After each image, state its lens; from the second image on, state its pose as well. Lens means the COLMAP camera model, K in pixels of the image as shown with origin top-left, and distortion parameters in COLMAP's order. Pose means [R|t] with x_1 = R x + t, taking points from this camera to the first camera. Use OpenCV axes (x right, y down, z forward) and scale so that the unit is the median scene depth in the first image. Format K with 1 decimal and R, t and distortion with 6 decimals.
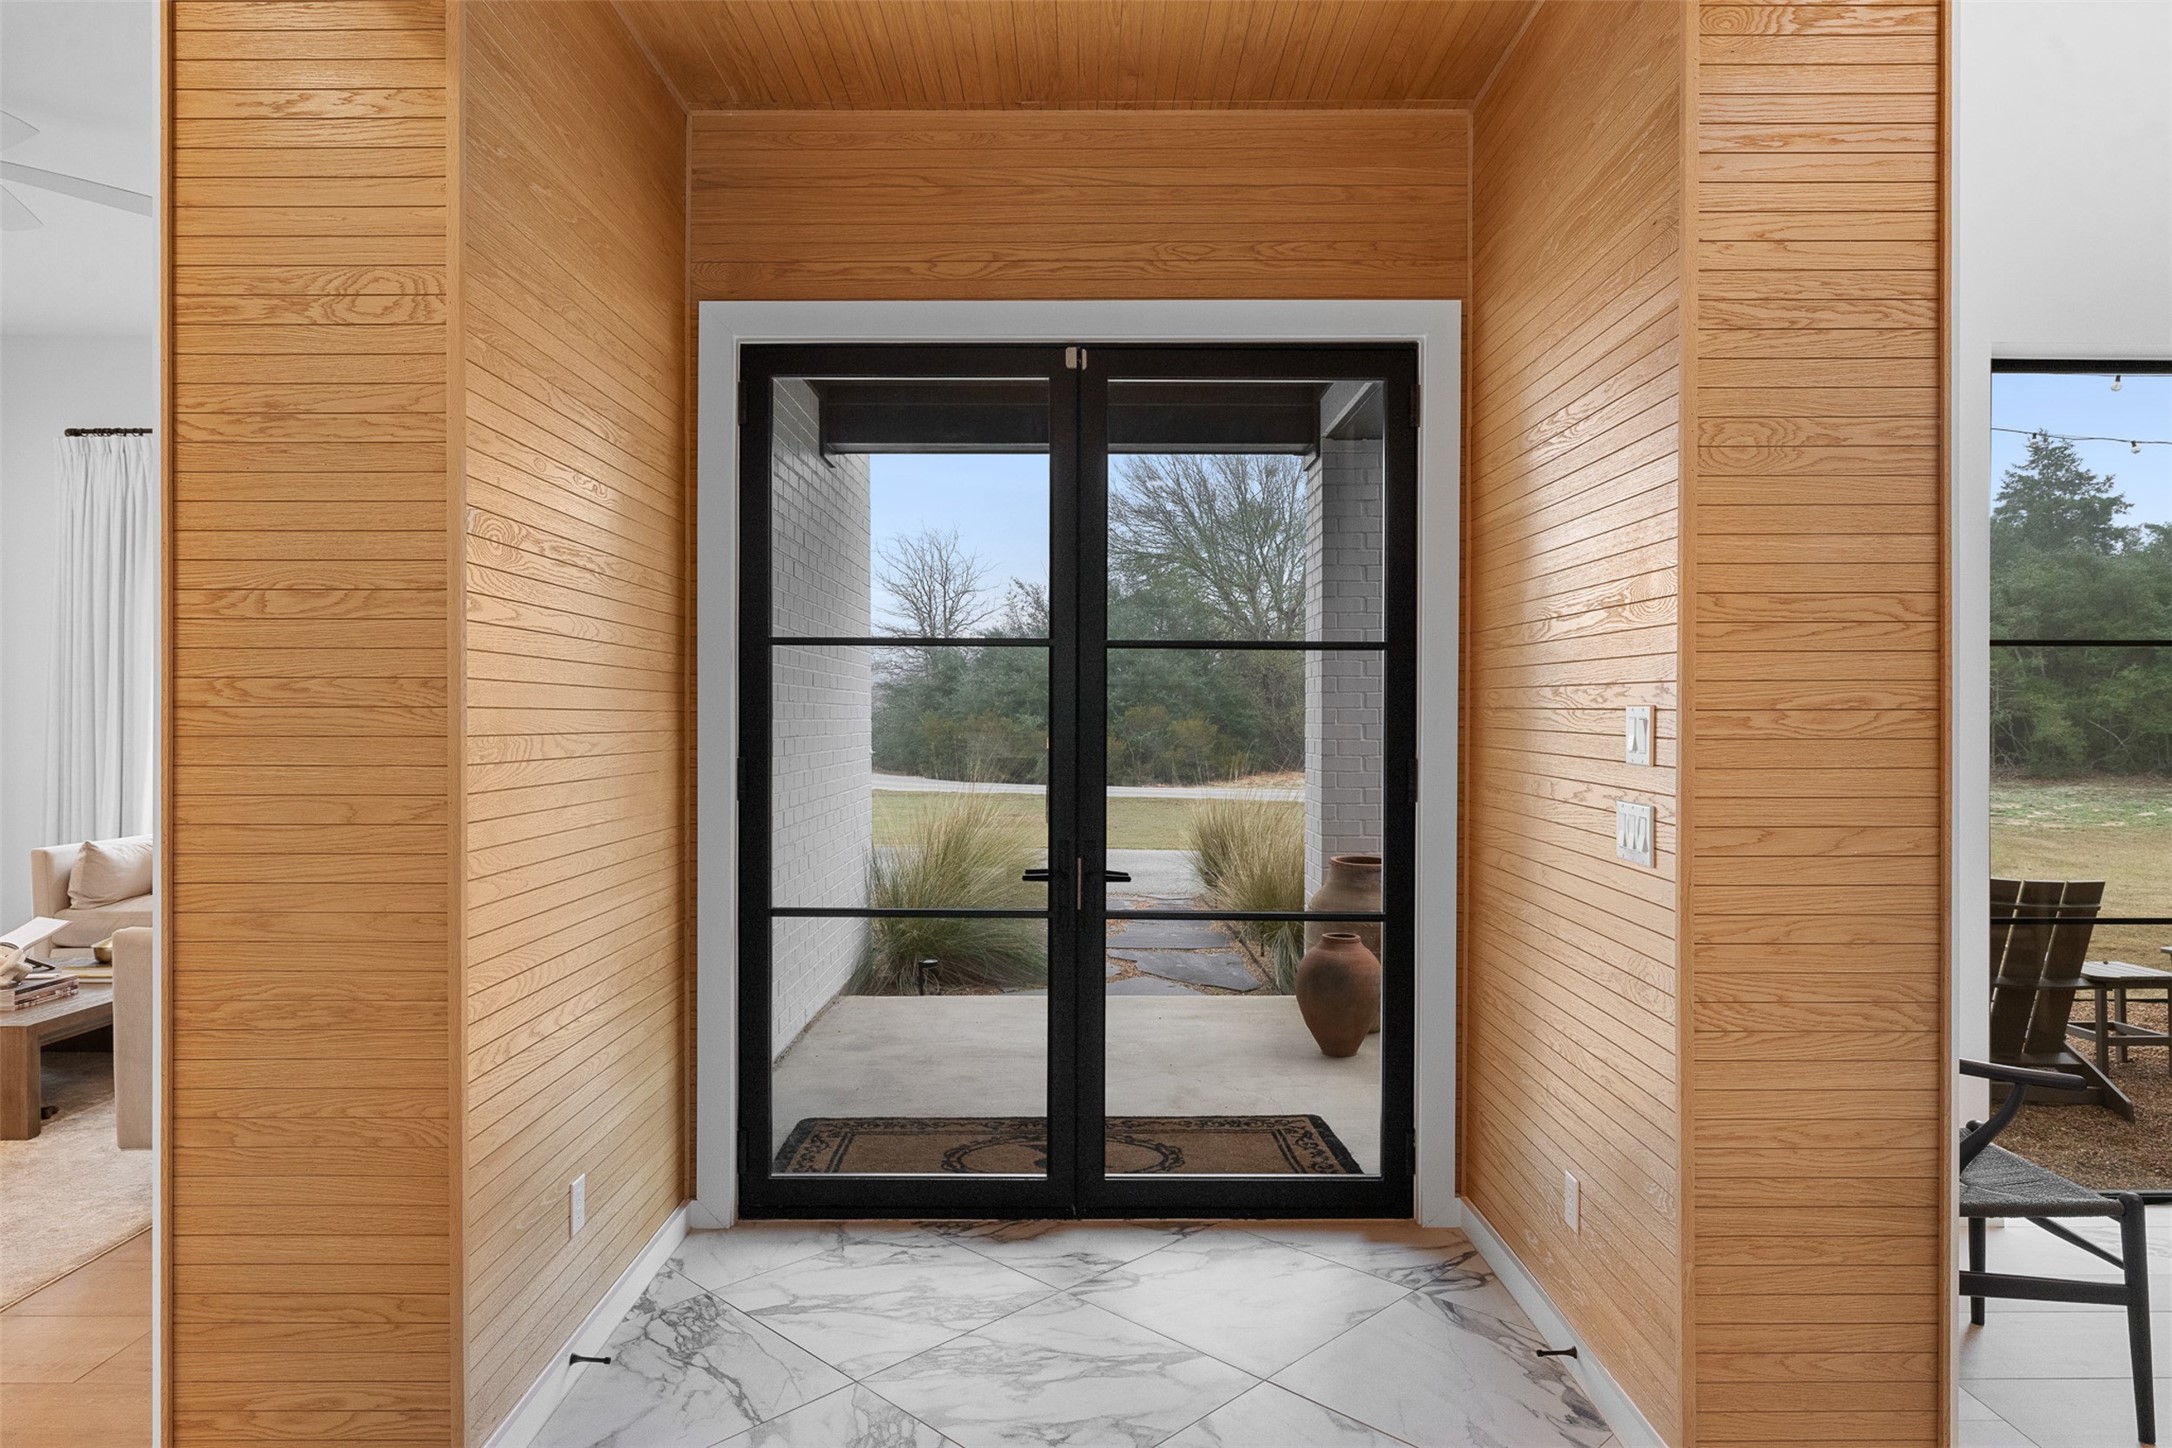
lens RADIAL K [[1268.5, 0, 1082.2], [0, 1268.5, 721.1], [0, 0, 1]] dist [-0.003567, -0.001005]
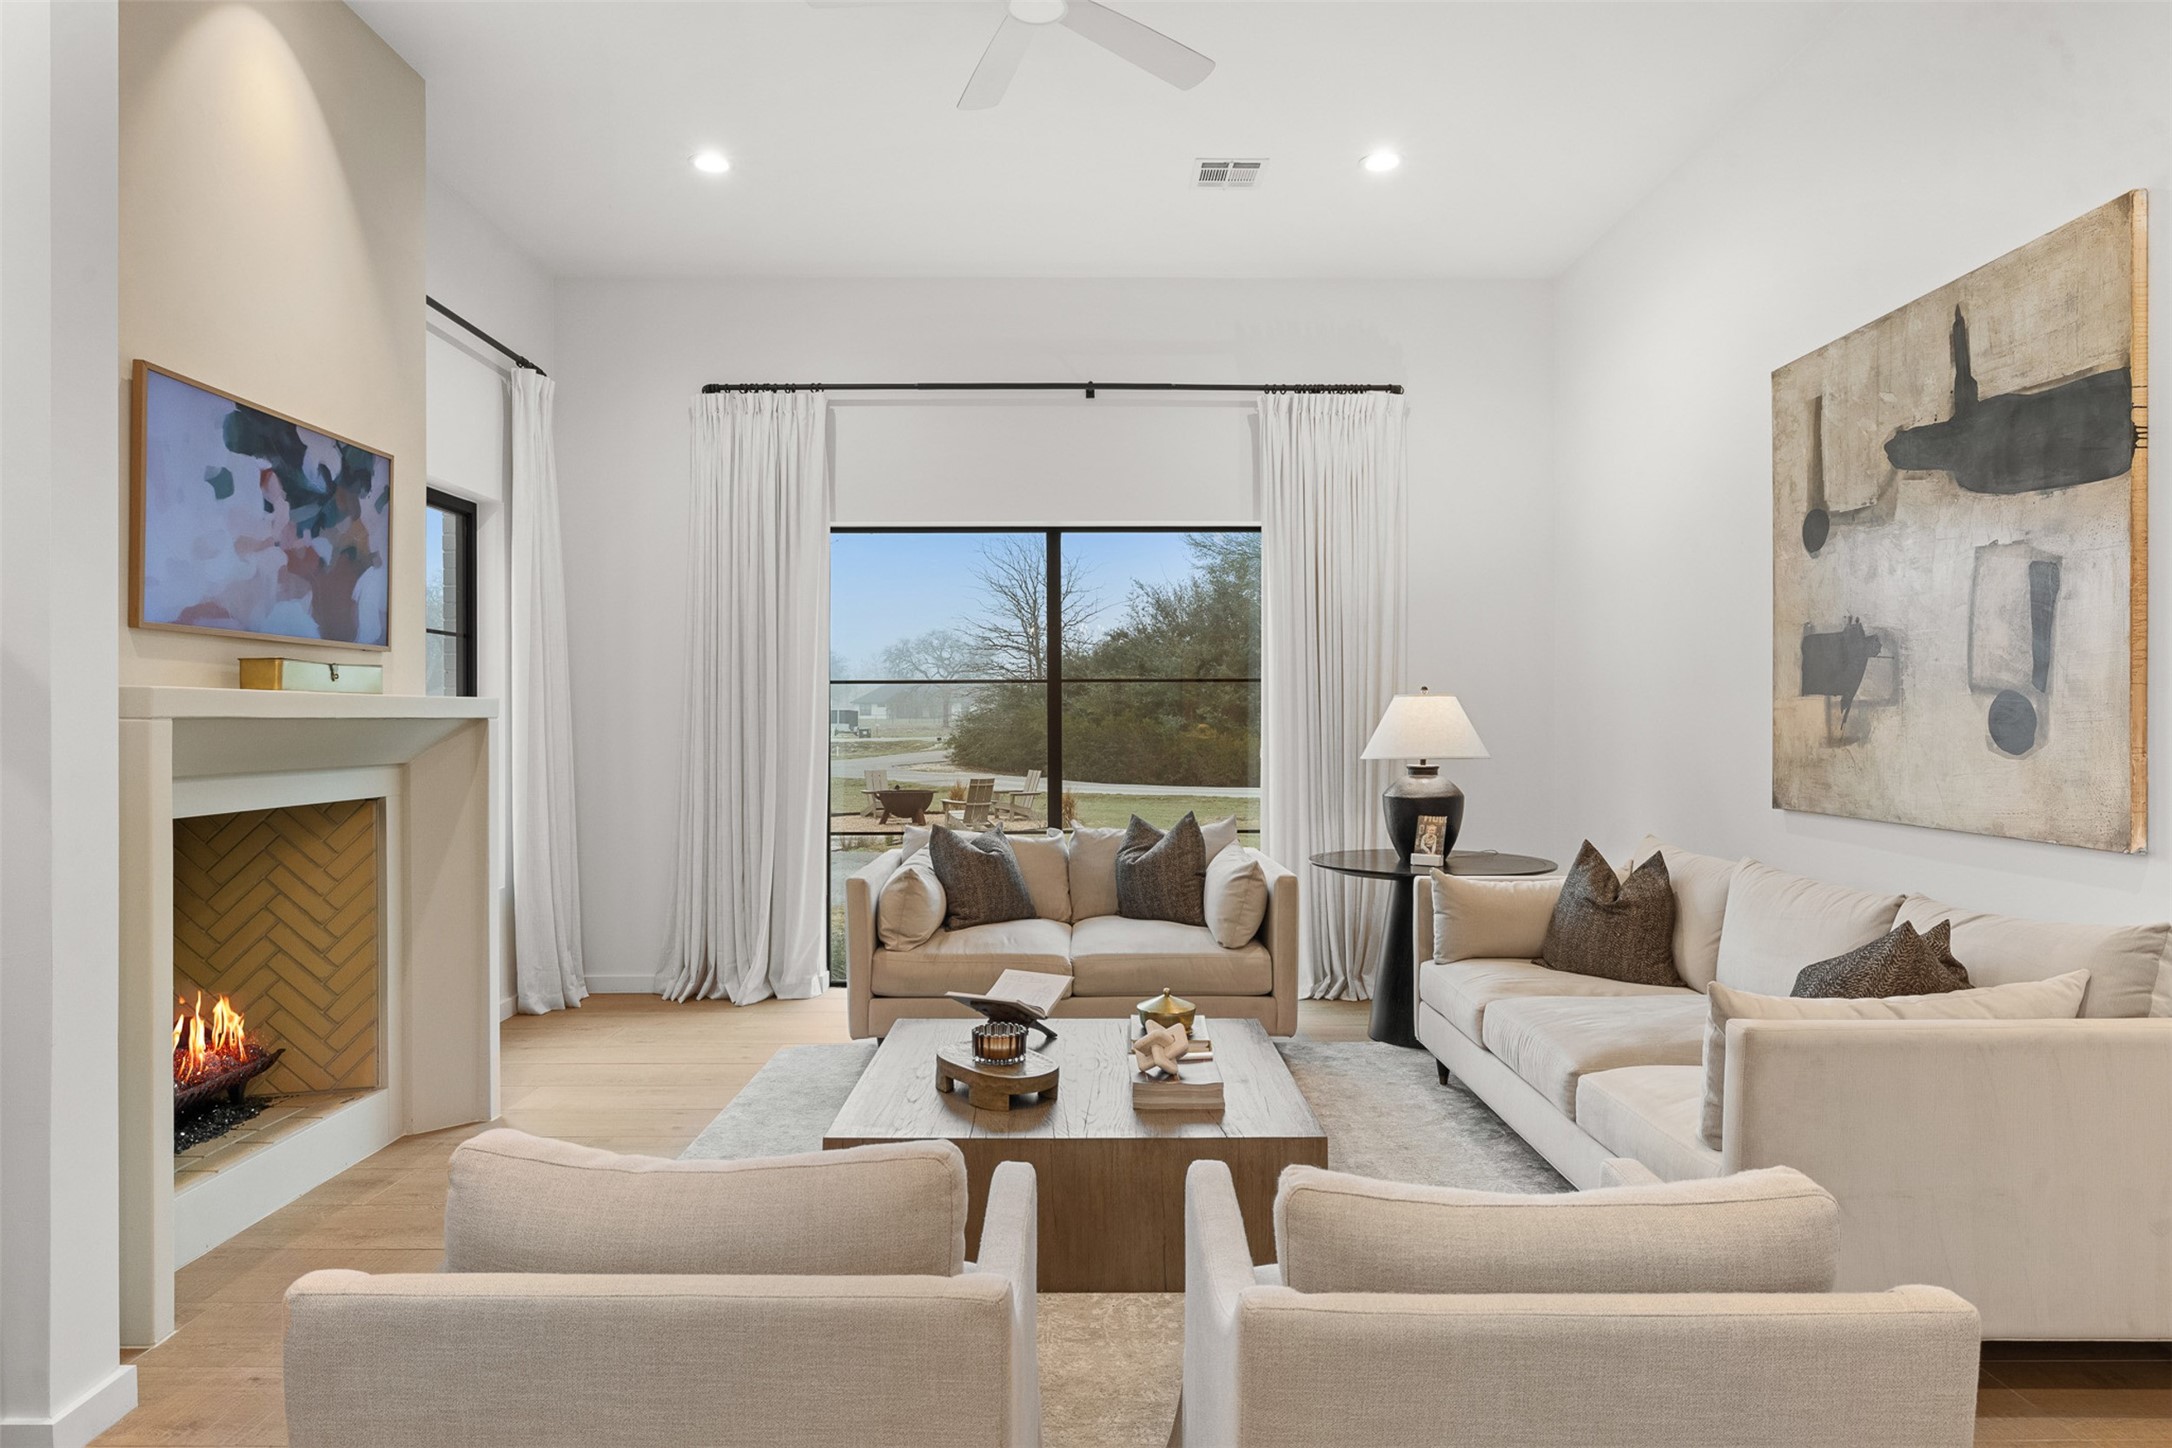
lens RADIAL K [[1268.5, 0, 1088.1], [0, 1268.5, 714.4], [0, 0, 1]] dist [-0.003567, -0.001005]
pose [[0.999936, 0.001067, -0.011304, -0.538181], [-0.001151, 0.999972, -0.007423, 0.000311], [0.011295, 0.007435, 0.999909, 0.140234]]
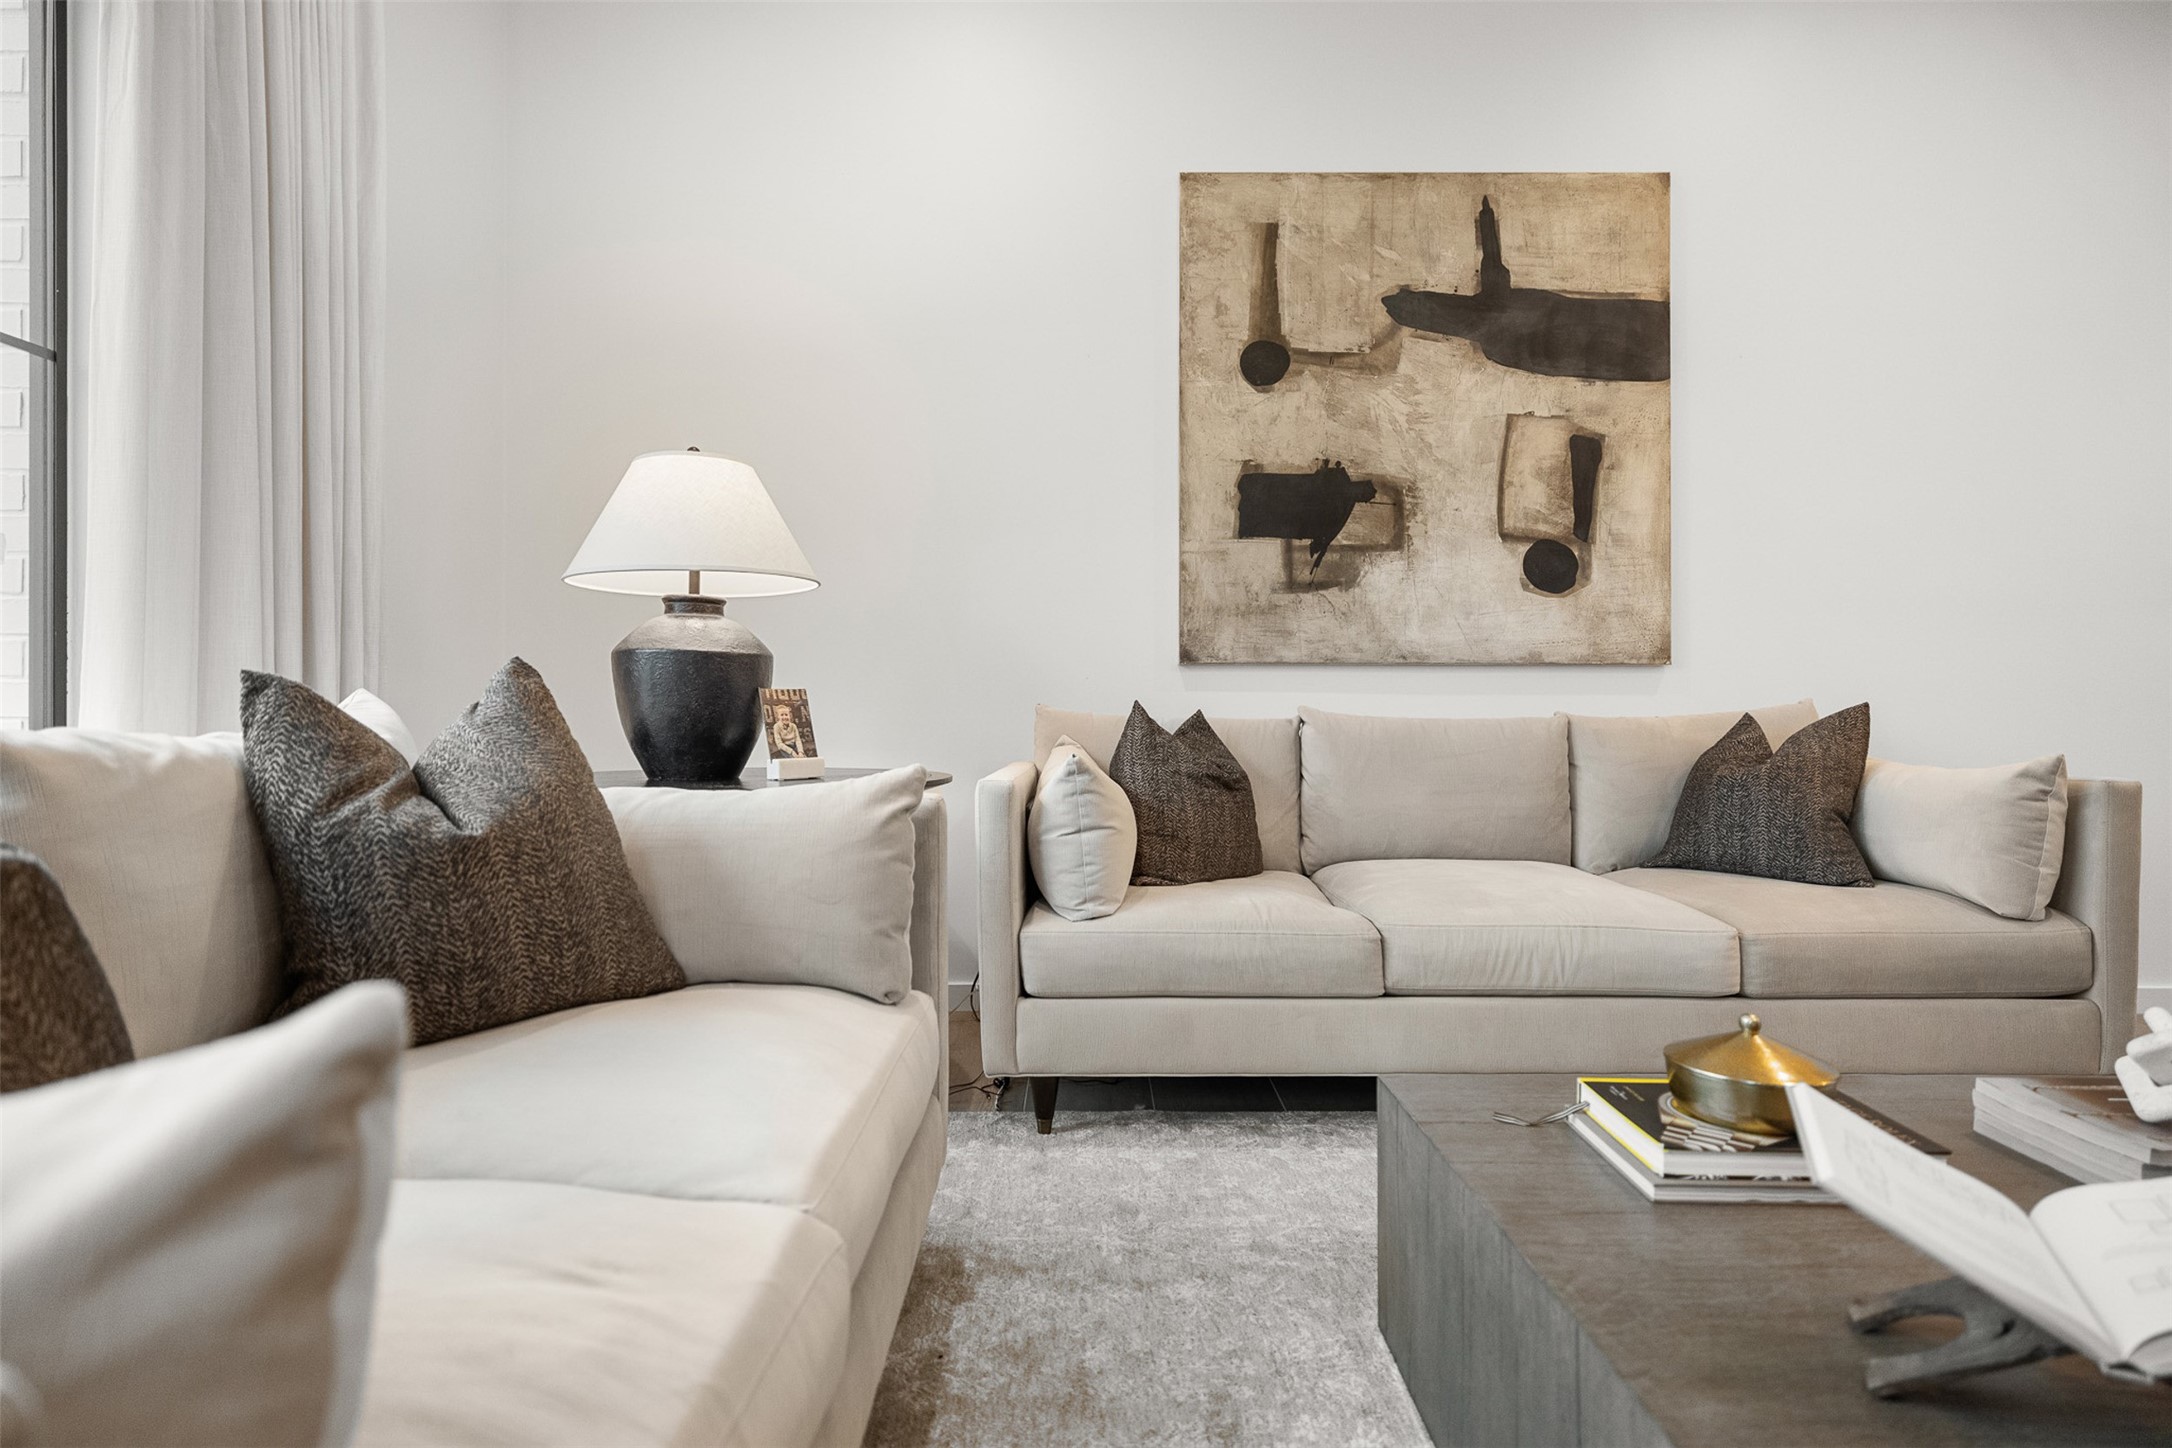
lens RADIAL K [[1107.1, 0, 1085.3], [0, 1107.1, 720.8], [0, 0, 1]] dist [-0.005720, -0.000649]
pose [[0.023817, 0.003780, 0.999709, -0.688446], [0.000965, 0.999992, -0.003804, 0.066610], [-0.999716, 0.001055, 0.023813, 0.781849]]
